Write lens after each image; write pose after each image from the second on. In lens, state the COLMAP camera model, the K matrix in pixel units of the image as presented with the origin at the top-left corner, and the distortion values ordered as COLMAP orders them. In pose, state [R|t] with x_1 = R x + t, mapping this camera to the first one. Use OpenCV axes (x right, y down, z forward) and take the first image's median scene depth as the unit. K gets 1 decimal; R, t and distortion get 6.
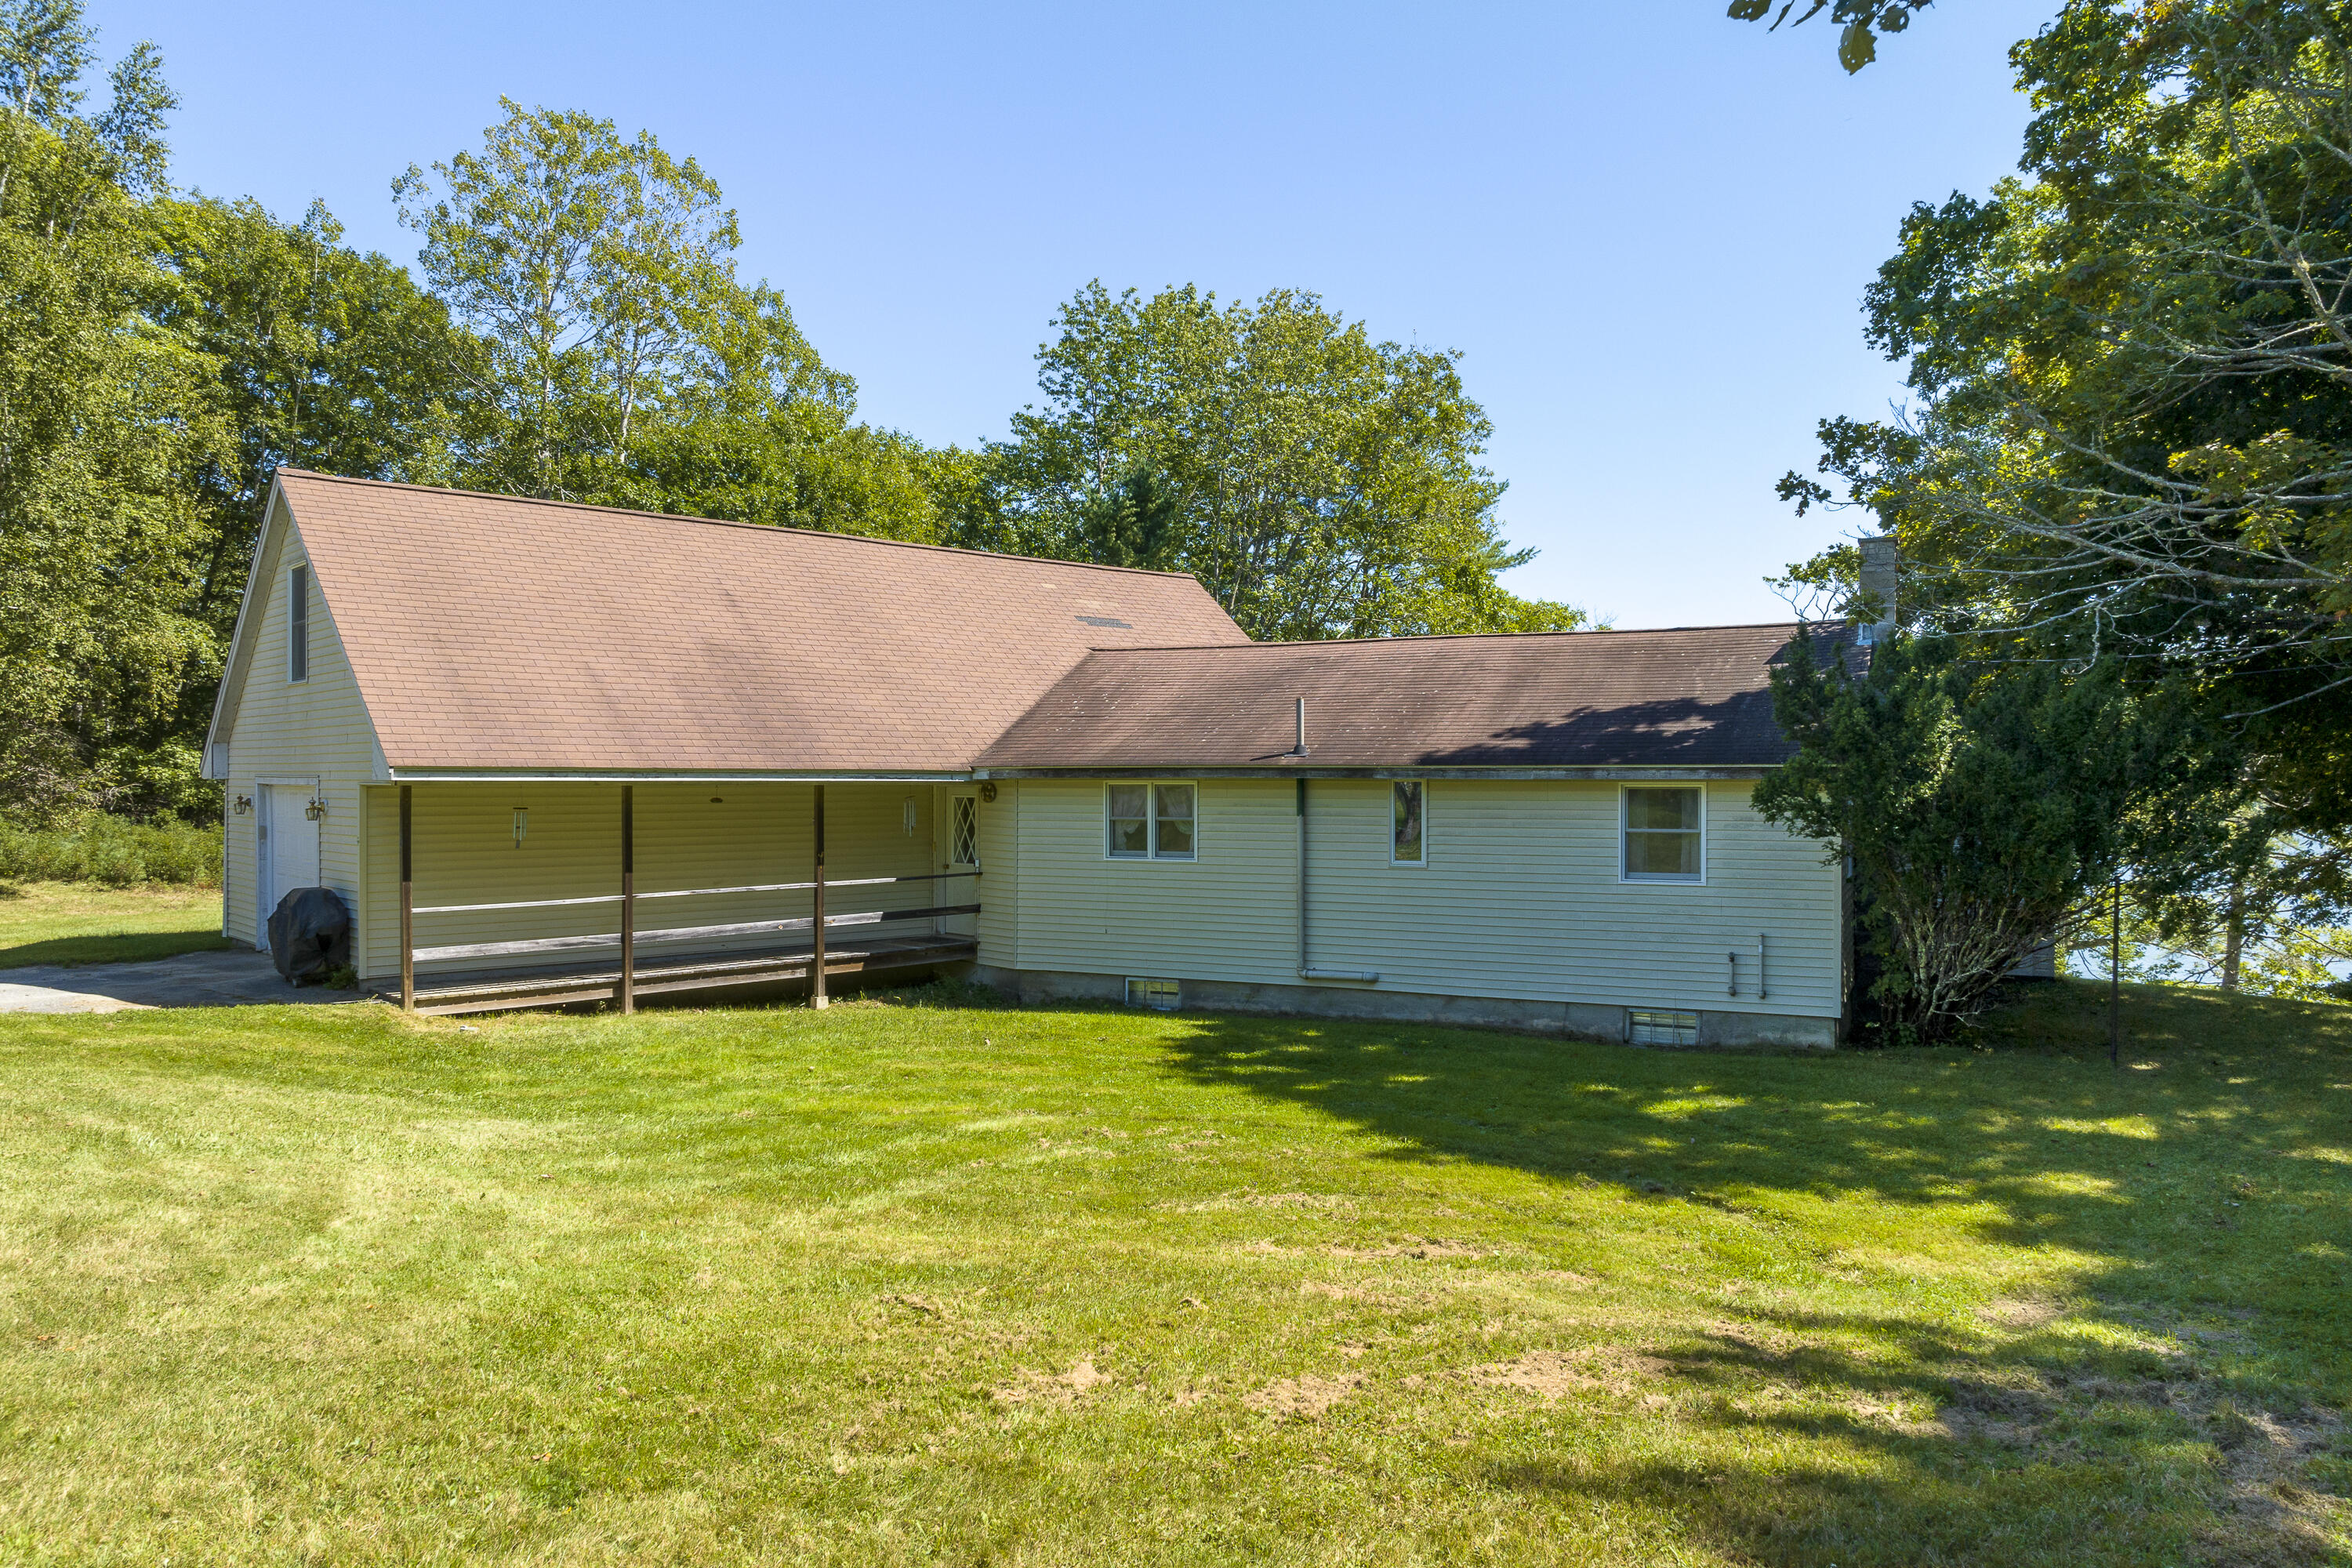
lens RADIAL K [[1583.1, 0, 1176.0], [0, 1583.1, 784.0], [0, 0, 1]] dist [0.002115, -0.037138]
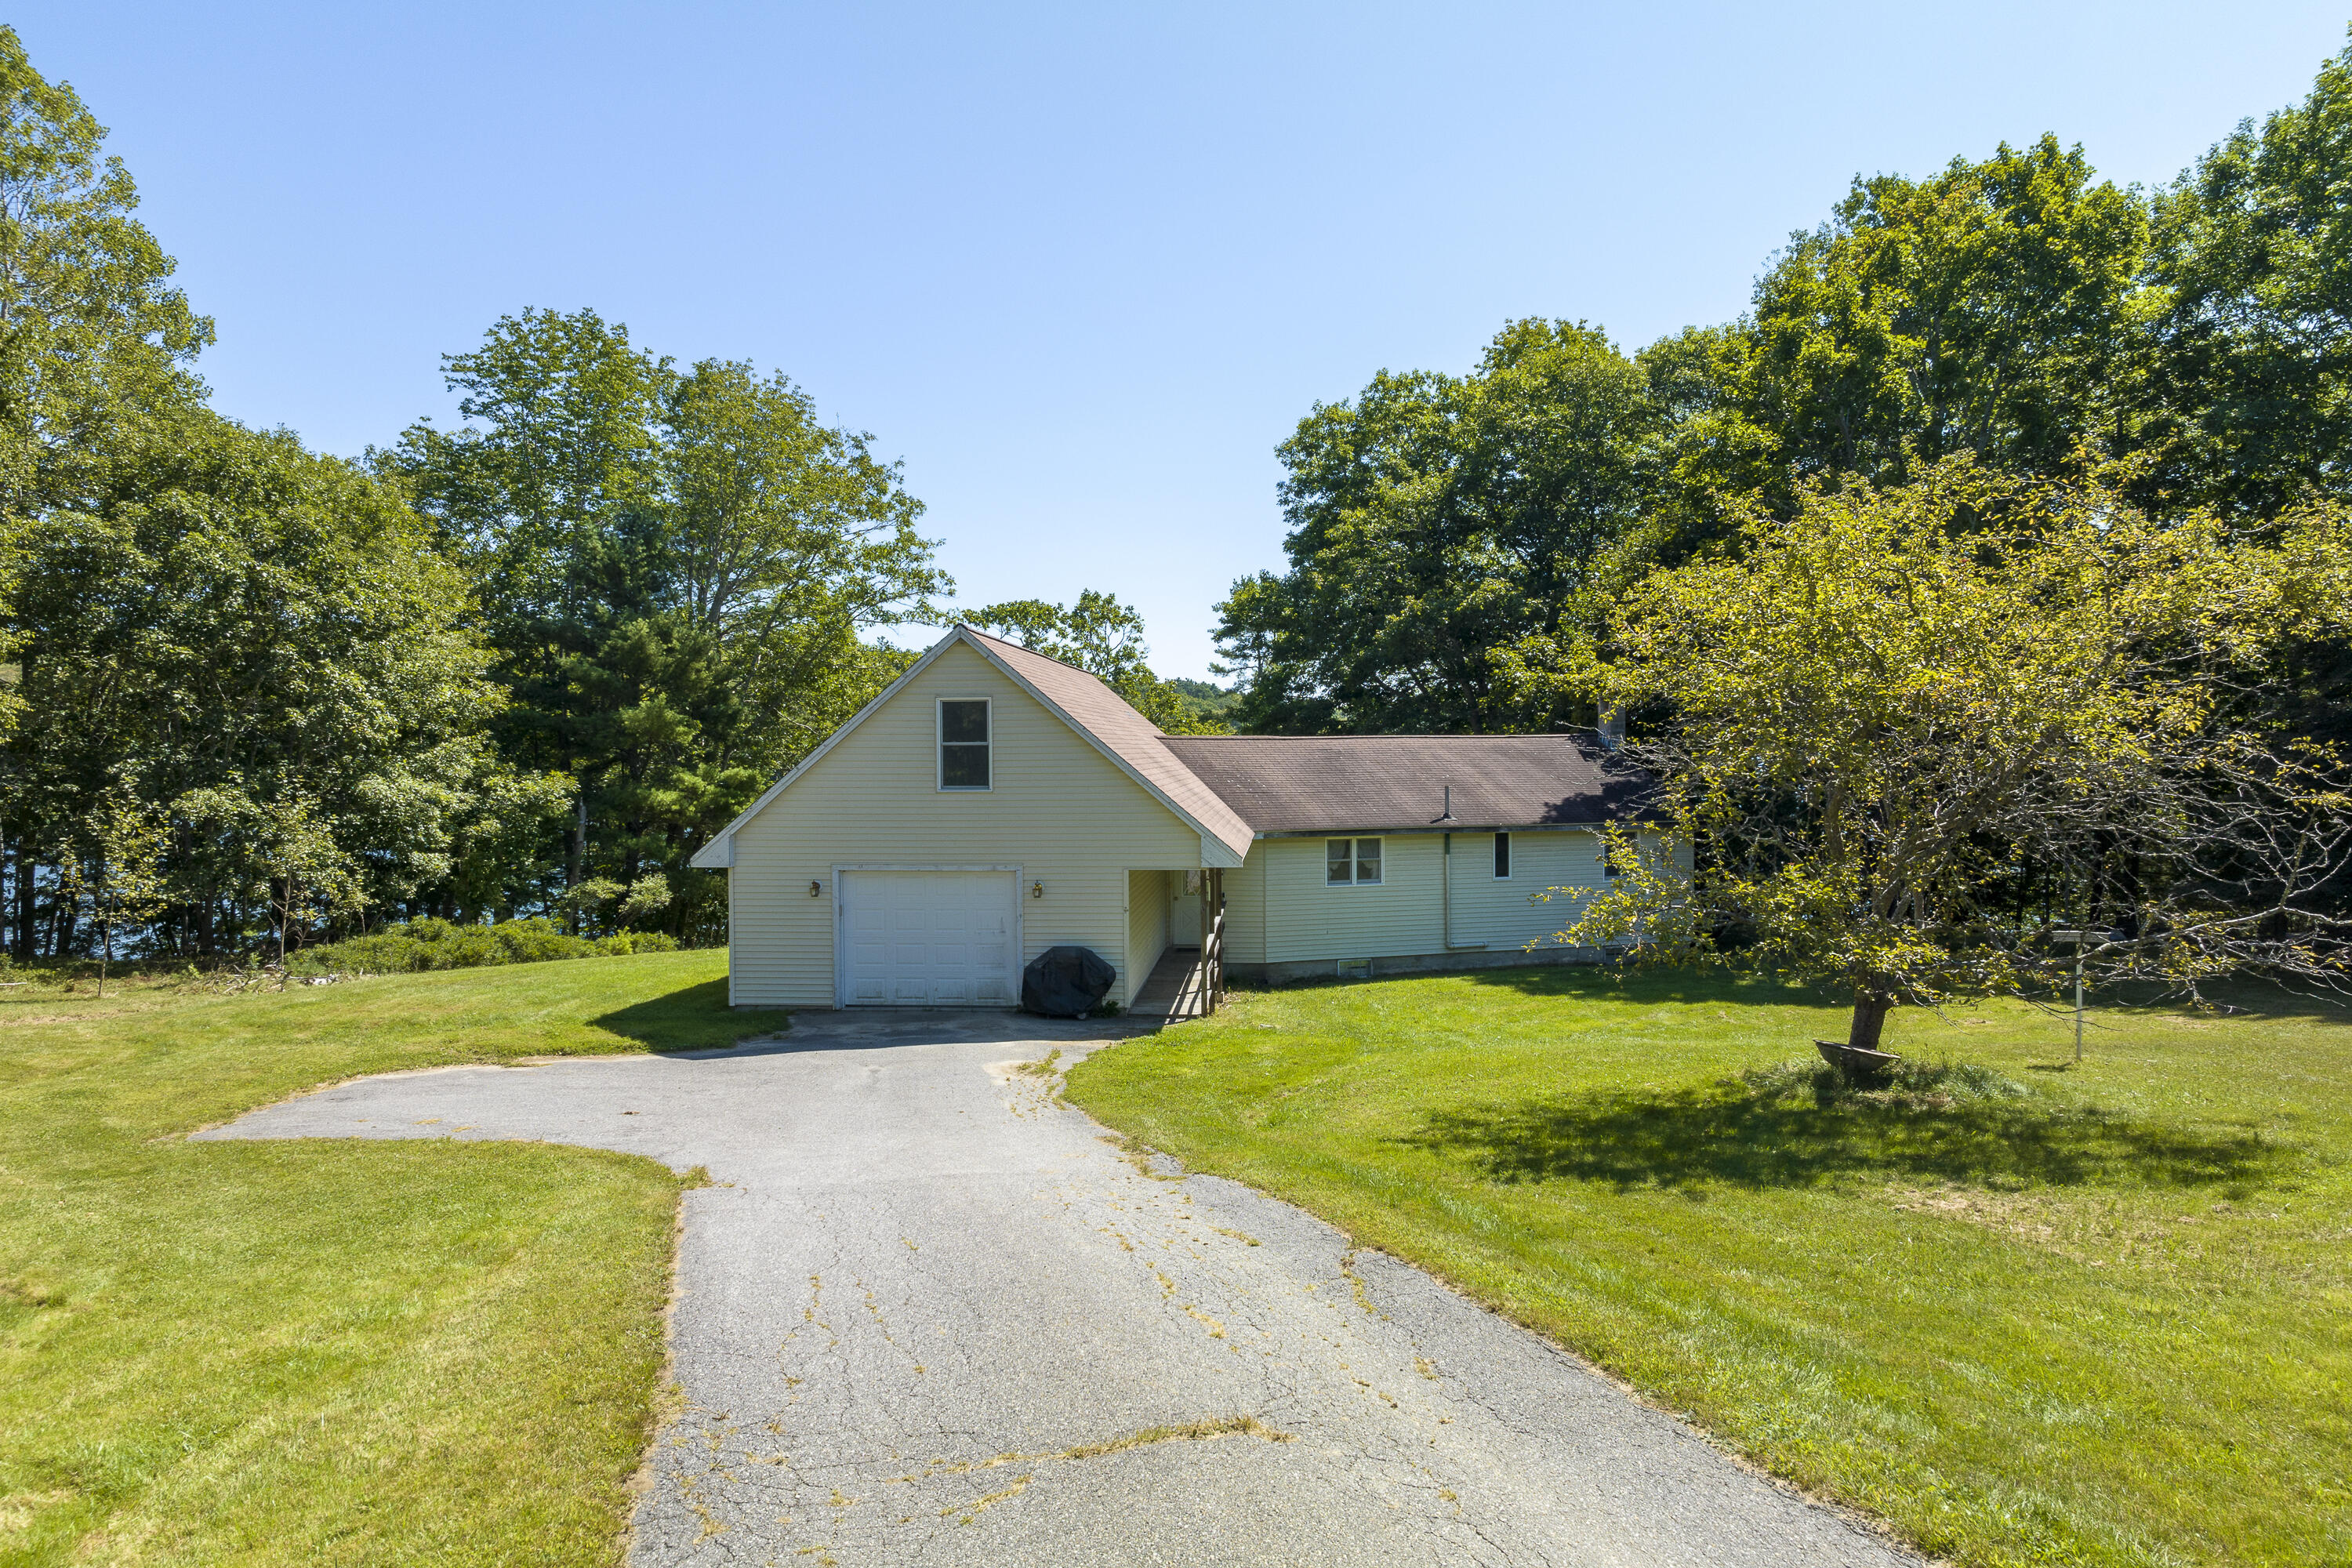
lens RADIAL K [[1605.3, 0, 1172.0], [0, 1605.3, 772.9], [0, 0, 1]] dist [-0.002692, -0.000971]
pose [[0.731188, -0.016840, 0.681968, -1.326225], [0.011050, 0.999856, 0.012843, -0.093503], [-0.682087, -0.001855, 0.731269, -0.062236]]
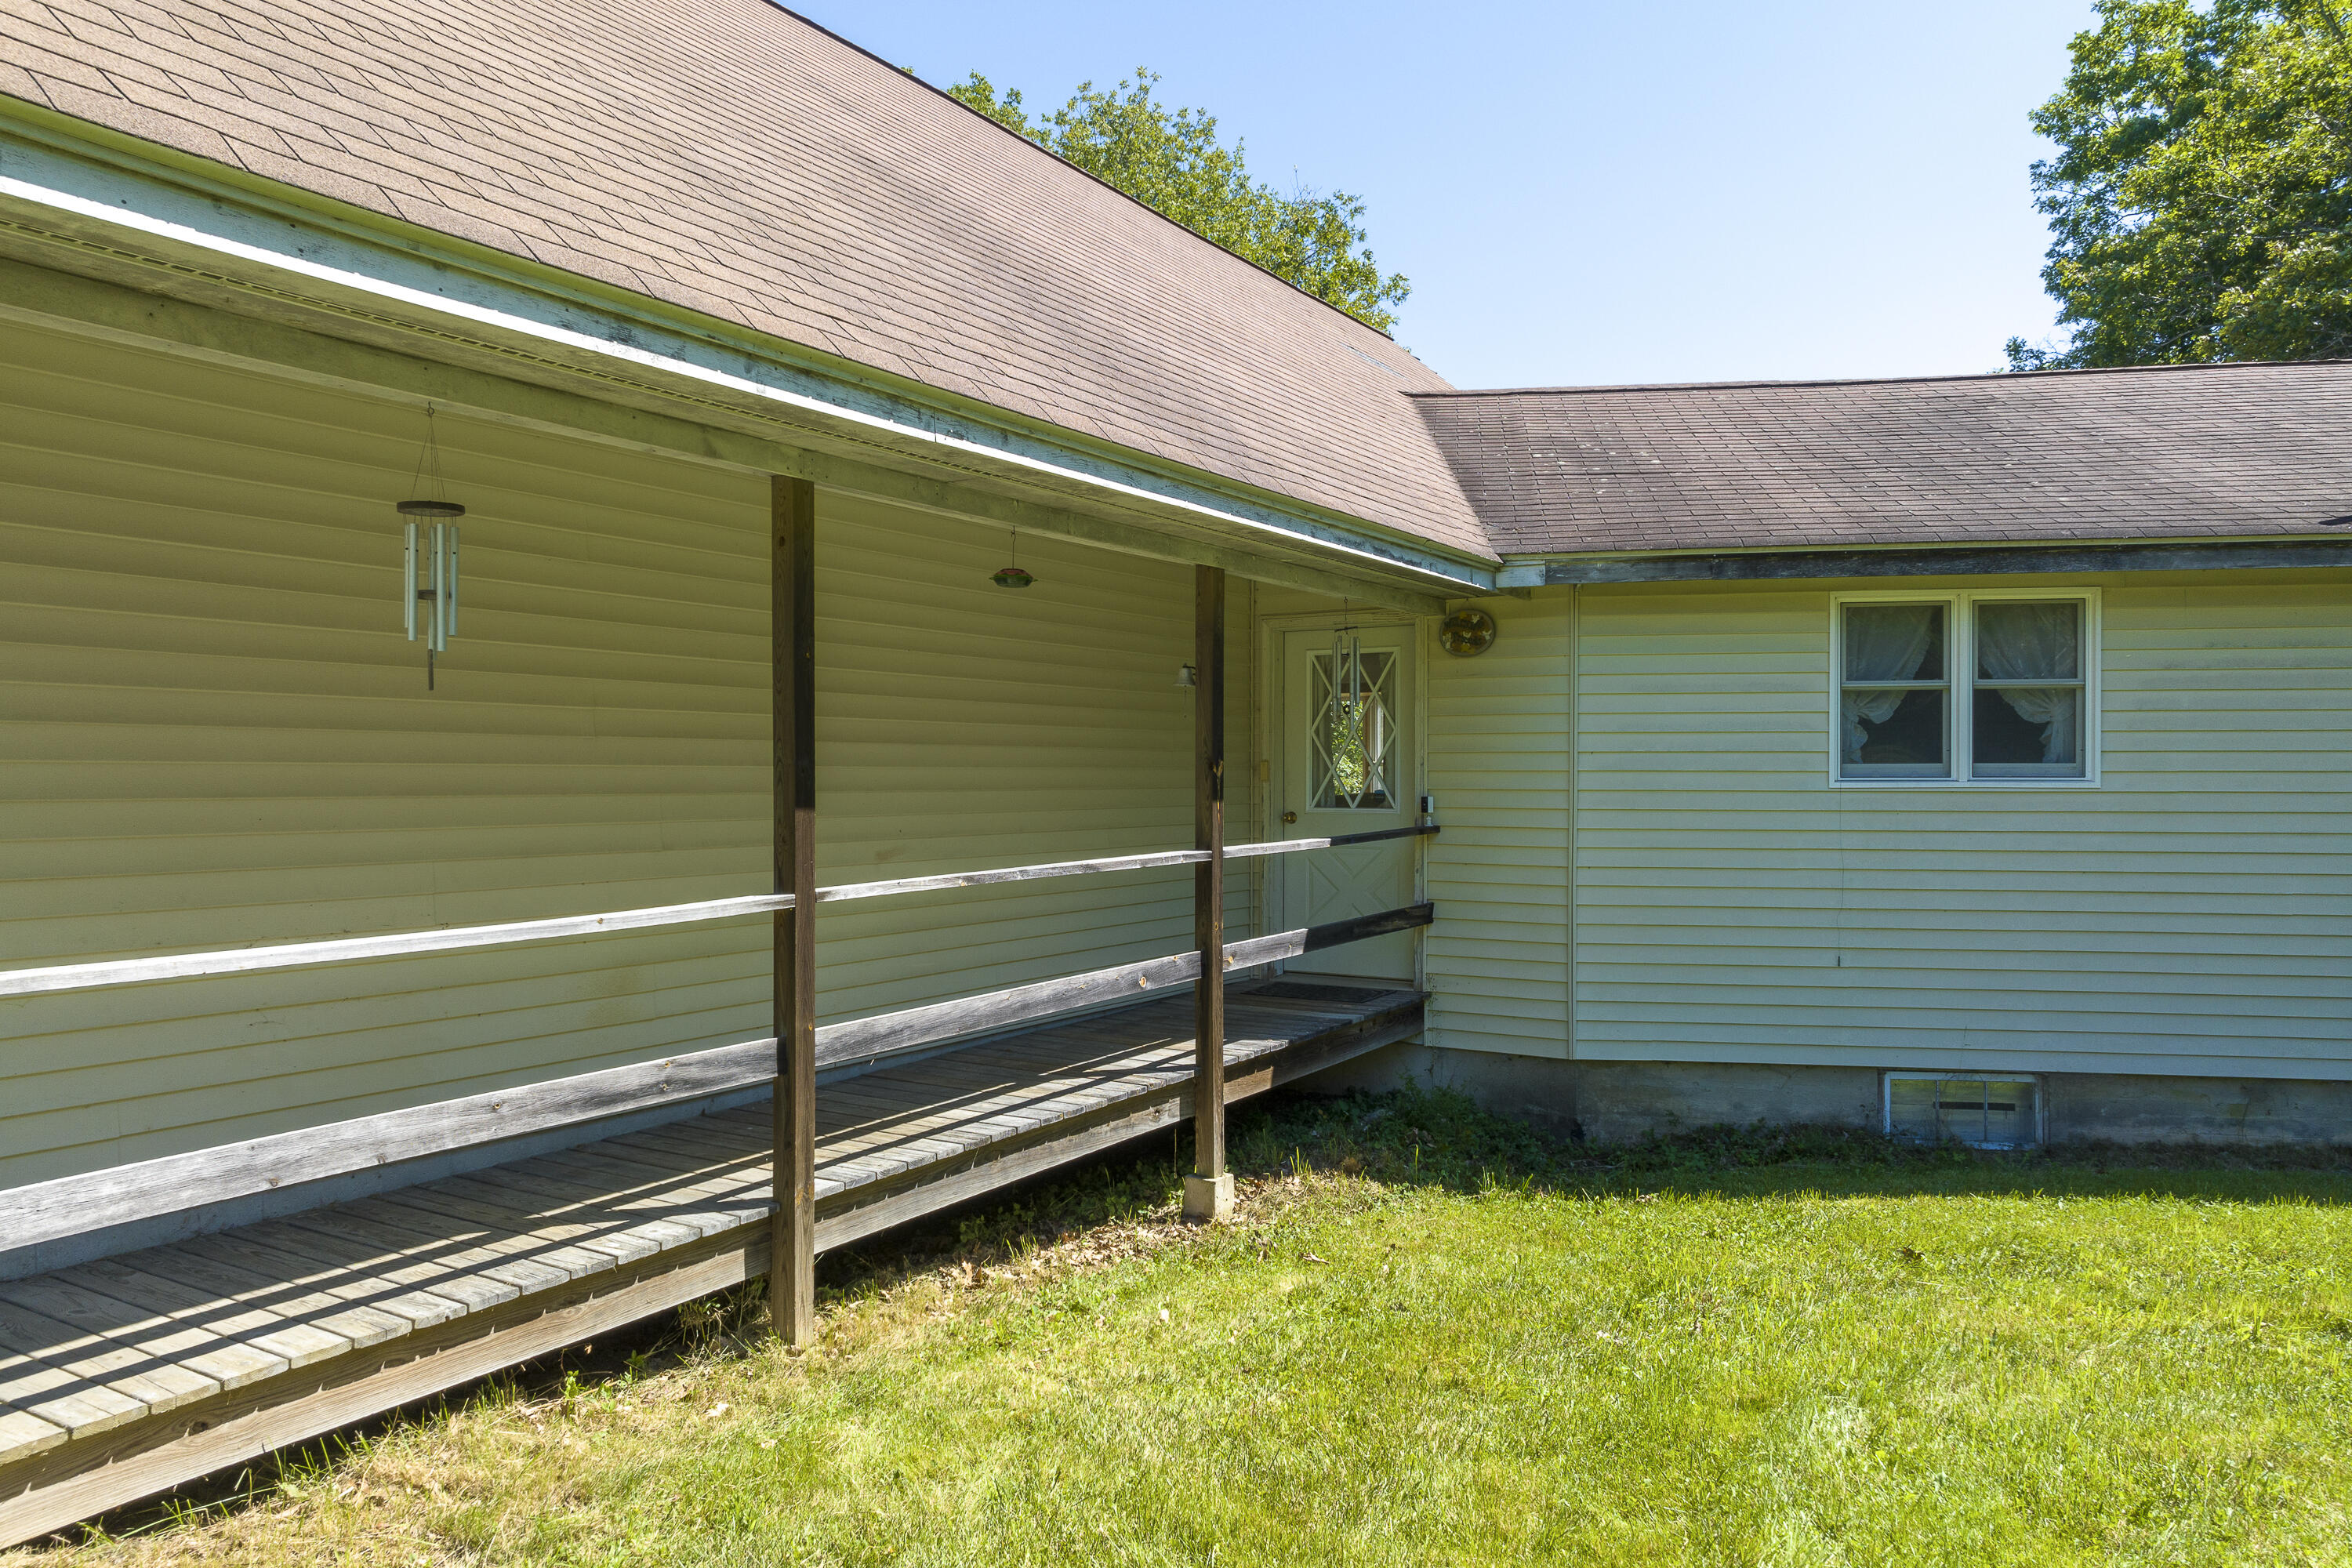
lens RADIAL K [[1621.6, 0, 1173.6], [0, 1621.6, 809.8], [0, 0, 1]] dist [0.003575, -0.006358]
pose [[0.961633, -0.006309, 0.274267, -0.346135], [0.002150, 0.999878, 0.015463, 0.050255], [-0.274331, -0.014280, 0.961529, 0.690119]]
